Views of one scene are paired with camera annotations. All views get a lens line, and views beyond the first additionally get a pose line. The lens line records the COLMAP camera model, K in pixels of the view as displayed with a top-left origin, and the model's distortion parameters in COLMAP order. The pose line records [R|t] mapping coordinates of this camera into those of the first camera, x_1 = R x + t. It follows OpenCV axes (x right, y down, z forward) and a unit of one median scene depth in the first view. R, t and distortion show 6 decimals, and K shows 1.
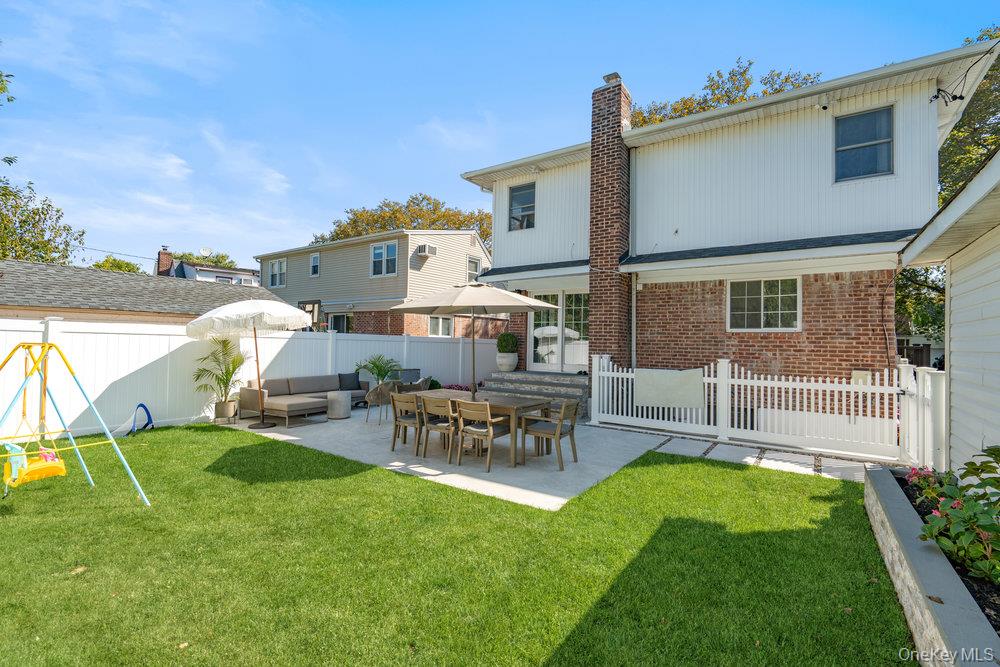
lens RADIAL K [[458.2, 0, 500.0], [0, 458.2, 333.5], [0, 0, 1]] dist [0.001645, 0.000468]
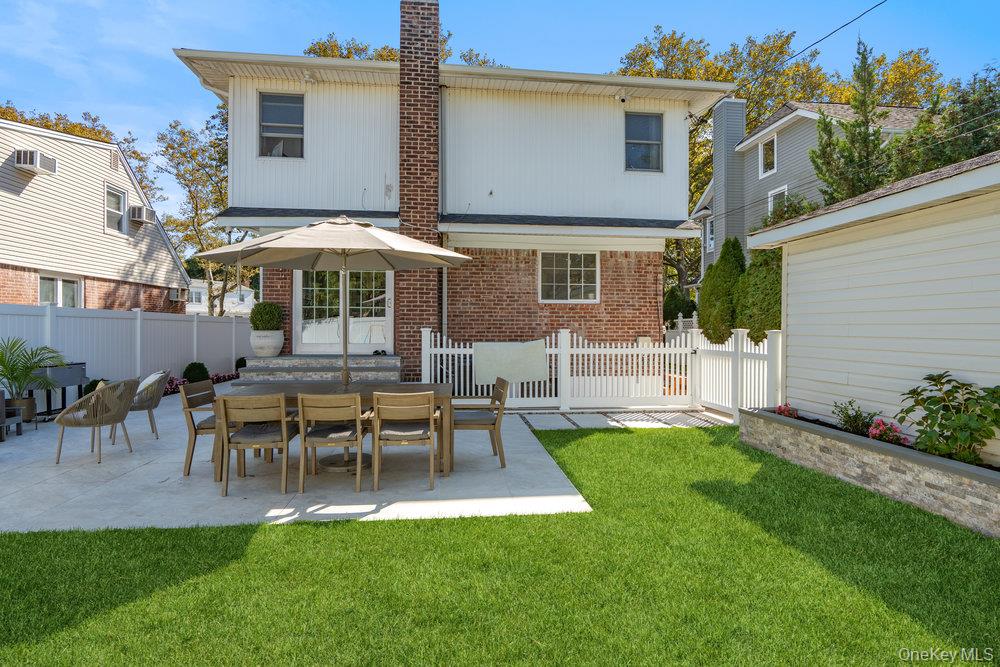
lens RADIAL K [[514.3, 0, 500.0], [0, 514.3, 333.5], [0, 0, 1]] dist [-0.001914, 0.001546]
pose [[0.749590, -0.024083, 0.661464, -0.322366], [-0.002551, 0.999225, 0.039271, 0.020046], [-0.661898, -0.031125, 0.748948, 0.233306]]
